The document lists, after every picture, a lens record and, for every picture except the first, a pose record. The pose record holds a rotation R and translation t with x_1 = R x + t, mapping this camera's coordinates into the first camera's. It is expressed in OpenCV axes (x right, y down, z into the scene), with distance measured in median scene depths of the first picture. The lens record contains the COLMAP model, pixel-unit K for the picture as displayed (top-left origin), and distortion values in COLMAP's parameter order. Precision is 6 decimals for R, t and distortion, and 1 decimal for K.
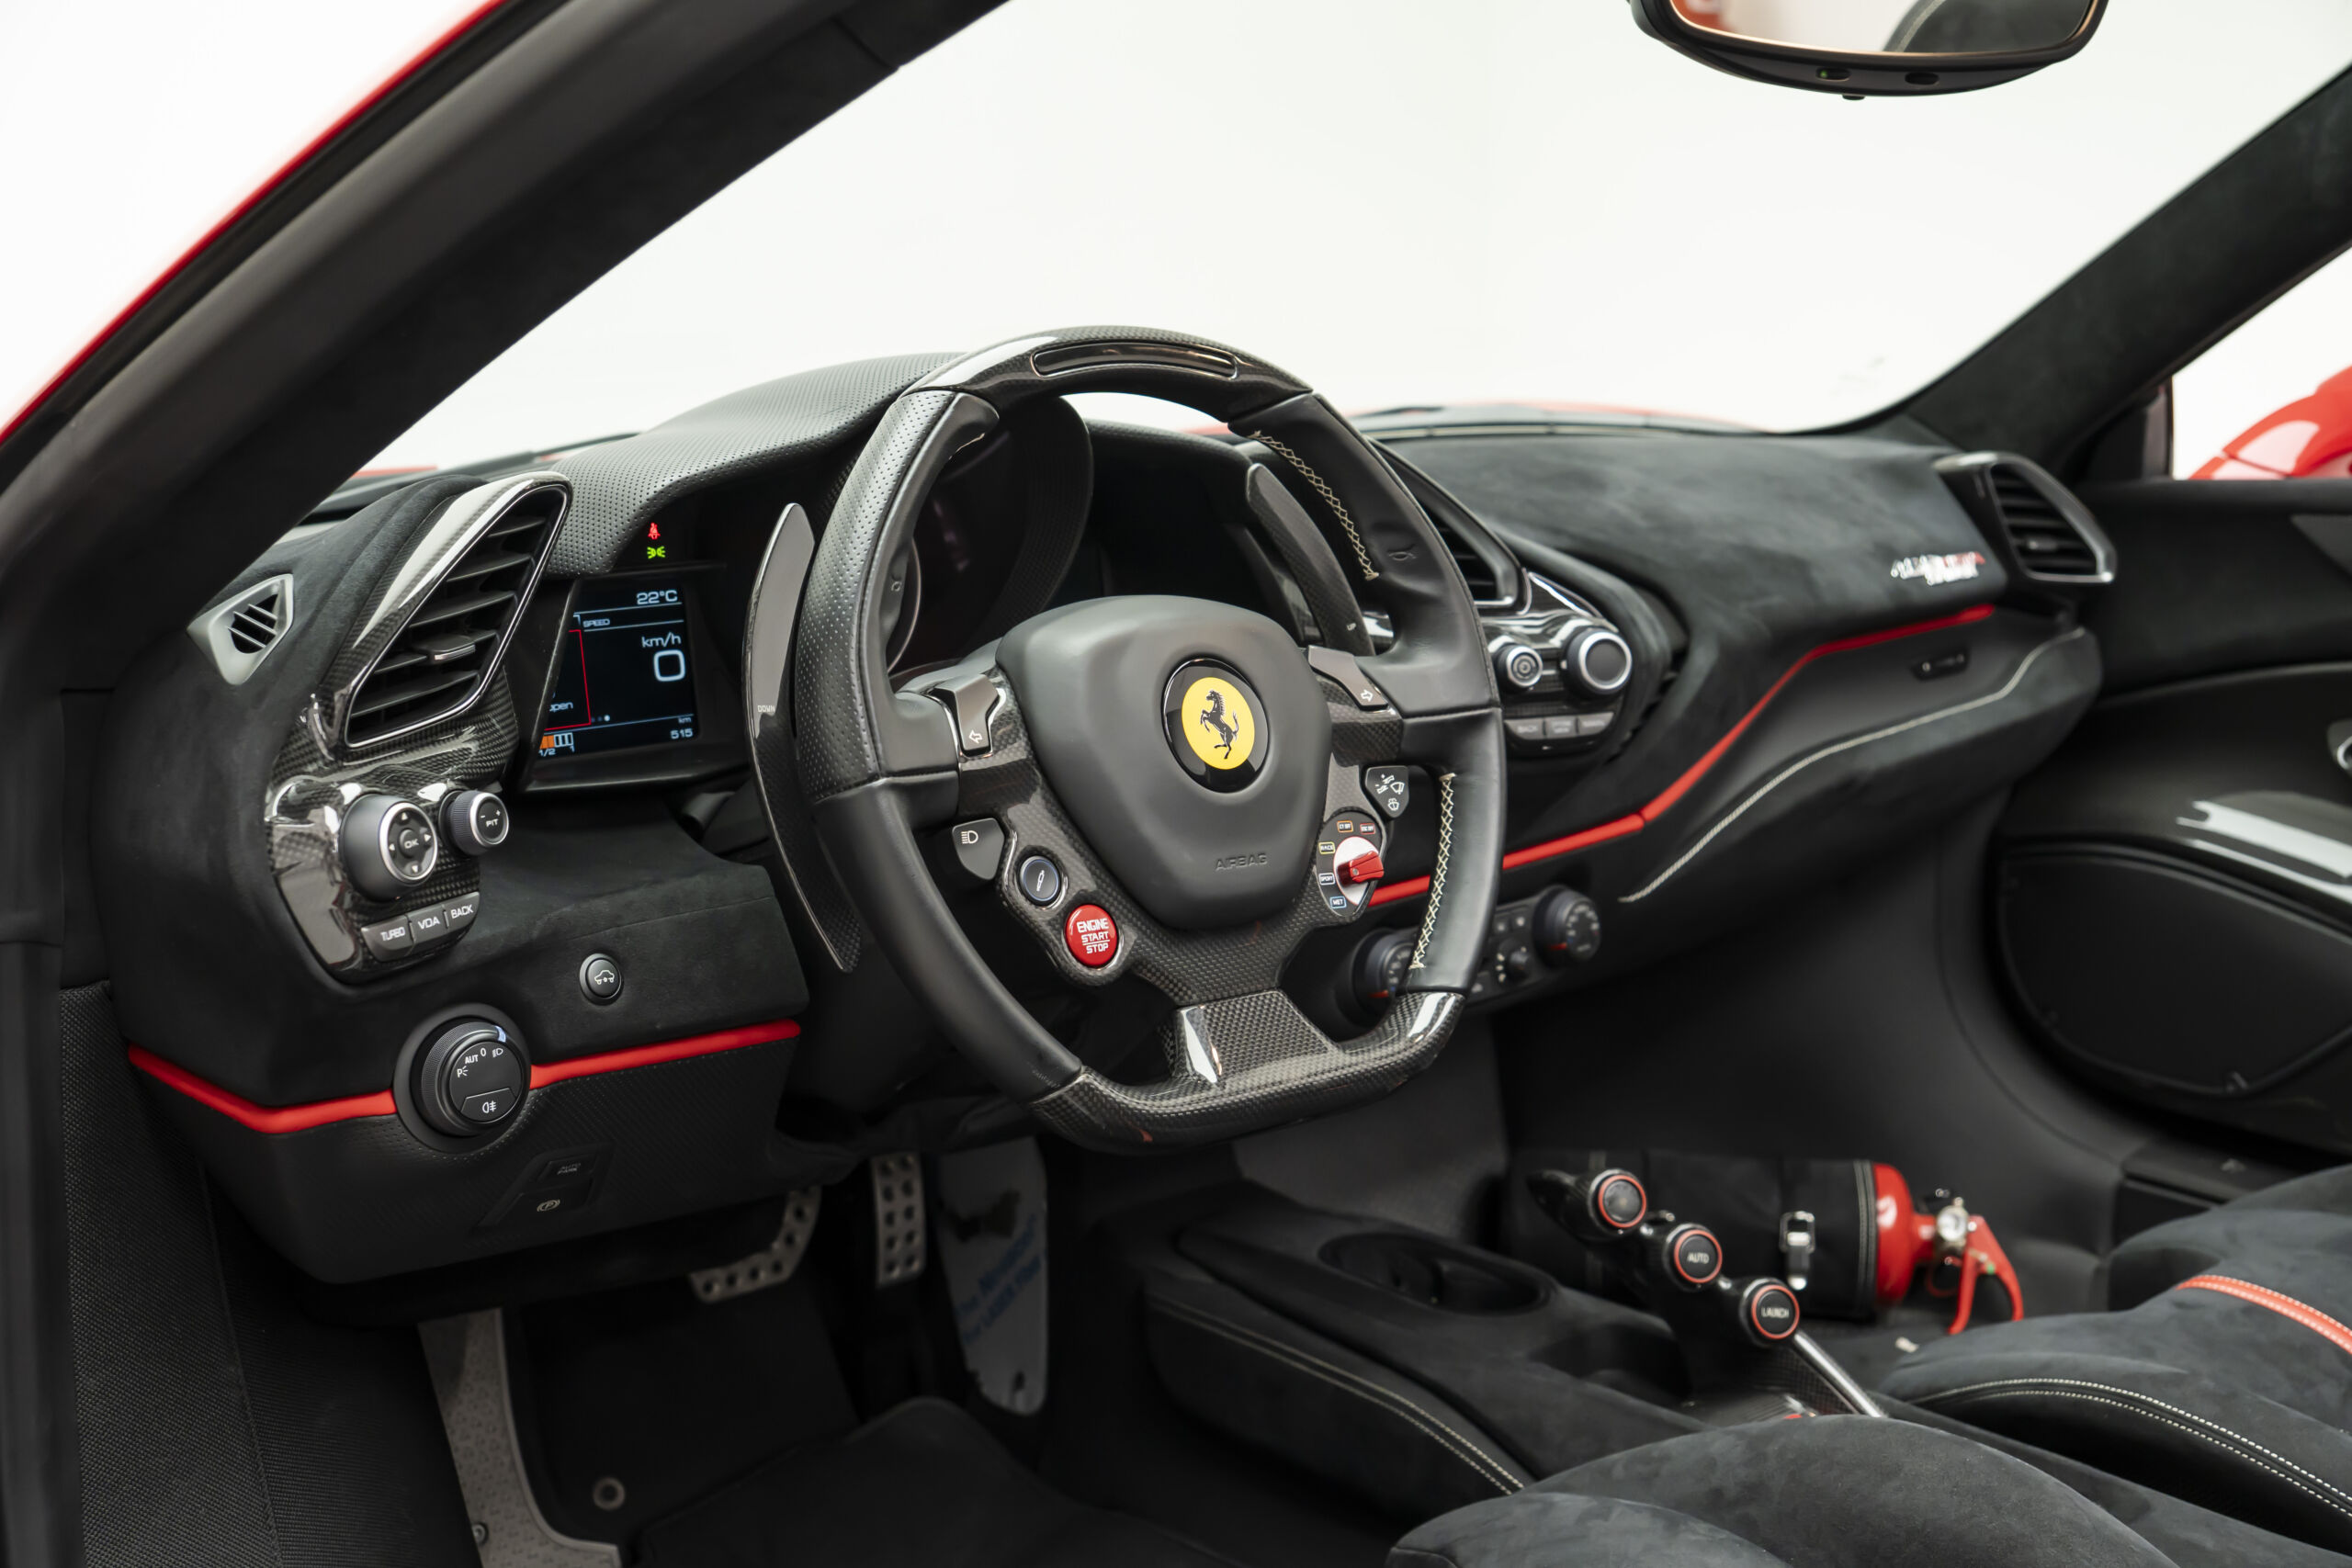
lens RADIAL K [[2493.0, 0, 1172.3], [0, 2493.0, 775.9], [0, 0, 1]] dist [-0.010490, 0.000000]
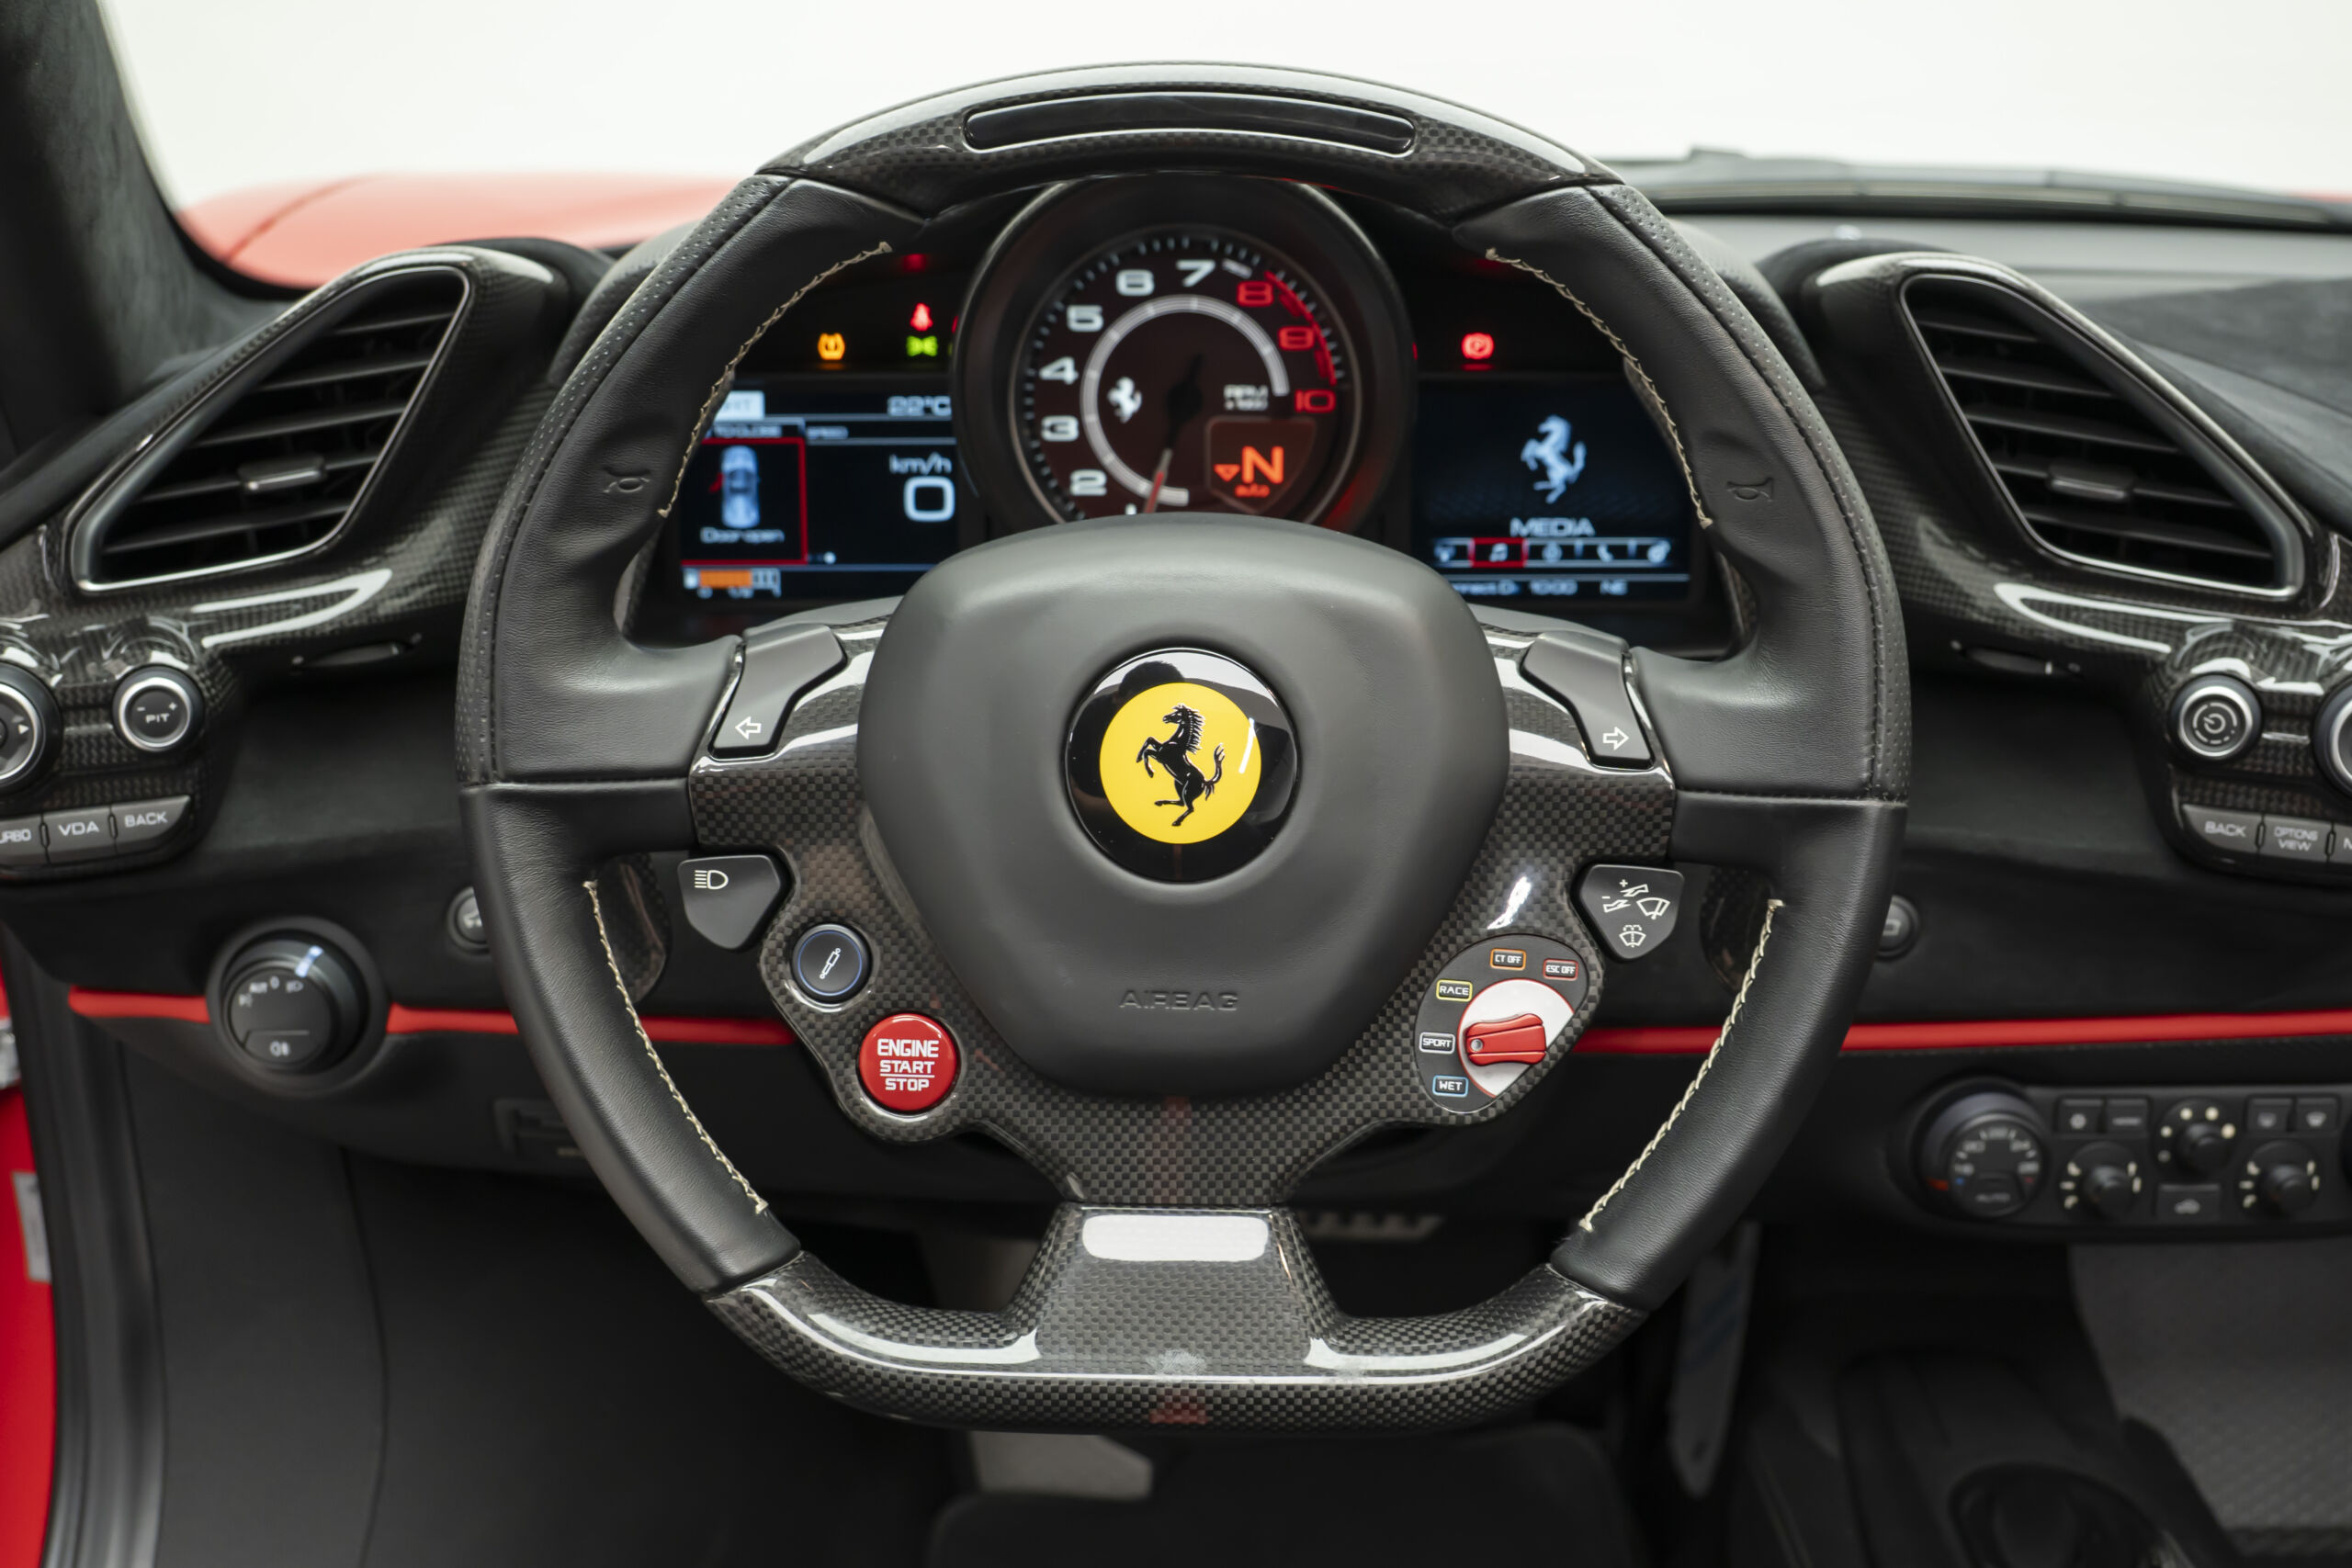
lens RADIAL K [[2428.2, 0, 1202.7], [0, 2428.2, 823.2], [0, 0, 1]] dist [-0.098563, 0.000000]
pose [[0.753410, 0.232182, -0.615196, 0.252860], [-0.131356, 0.969871, 0.205173, -0.083785], [0.644298, -0.073769, 0.761209, 0.373393]]
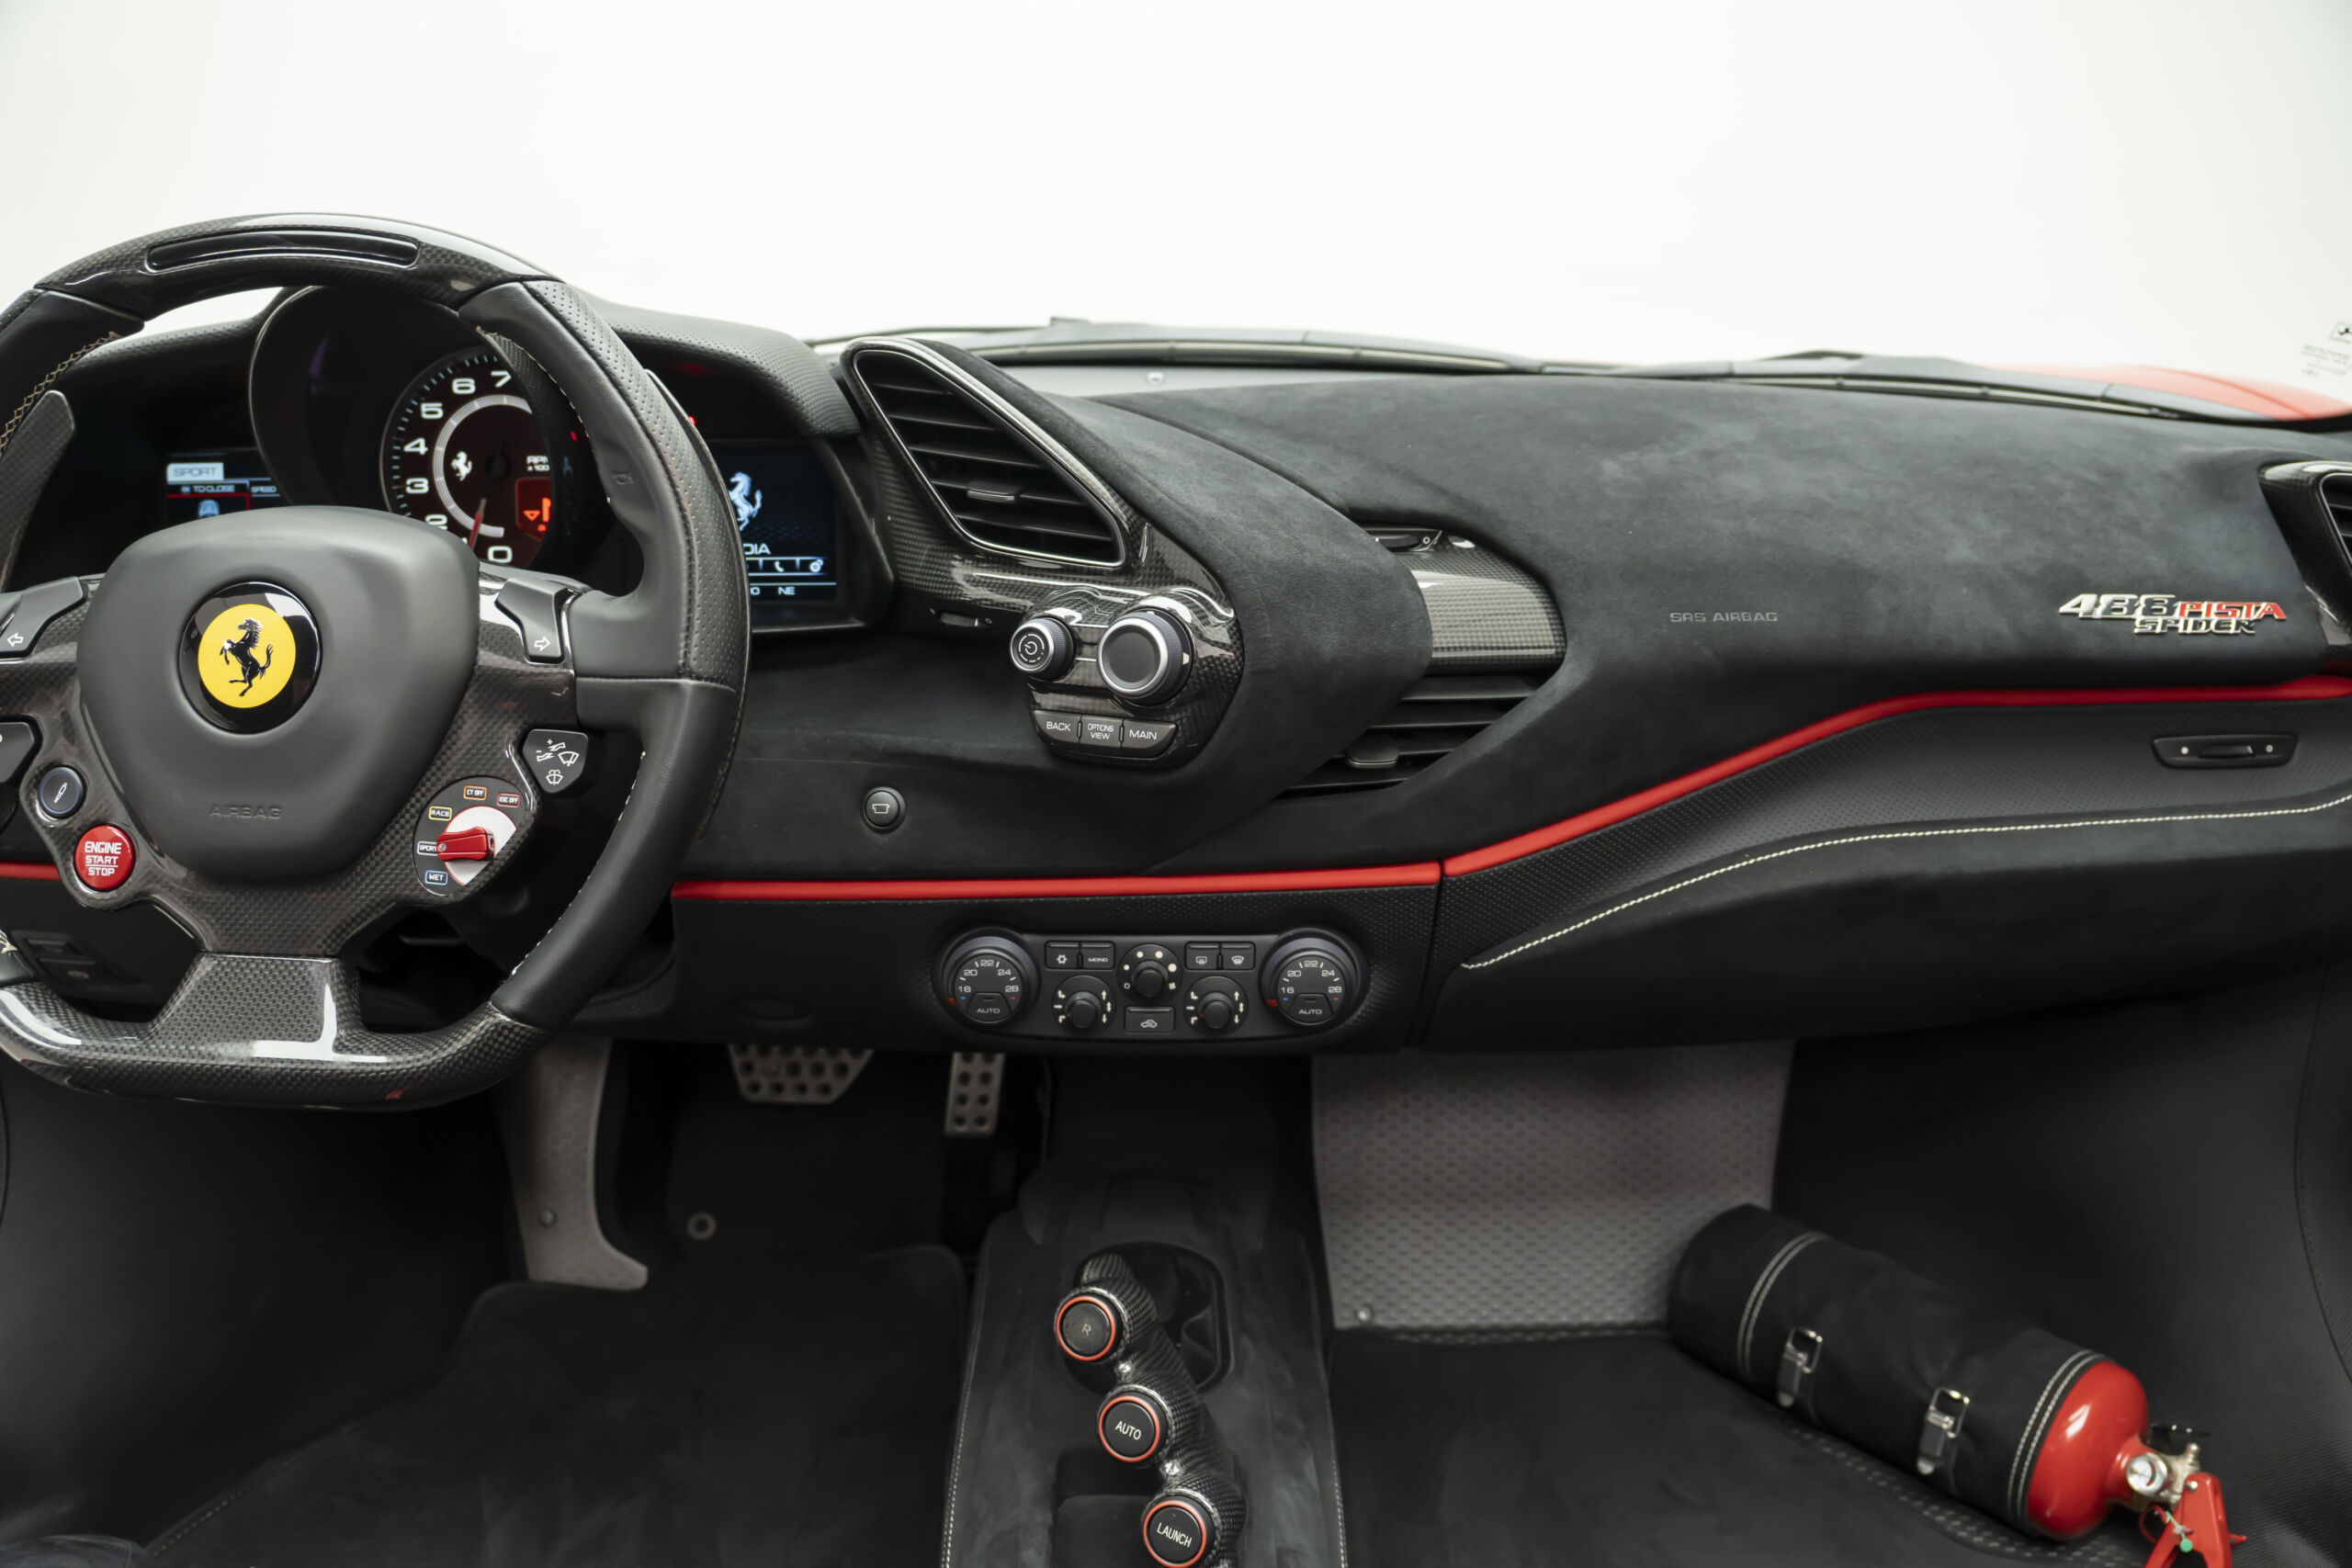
lens RADIAL K [[1885.8, 0, 1165.9], [0, 1885.8, 783.3], [0, 0, 1]] dist [-0.185495, 0.088316]
pose [[0.751411, 0.194020, -0.630664, 0.463179], [-0.136650, 0.980828, 0.138934, -0.074804], [0.645529, -0.018217, 0.763518, 0.473384]]
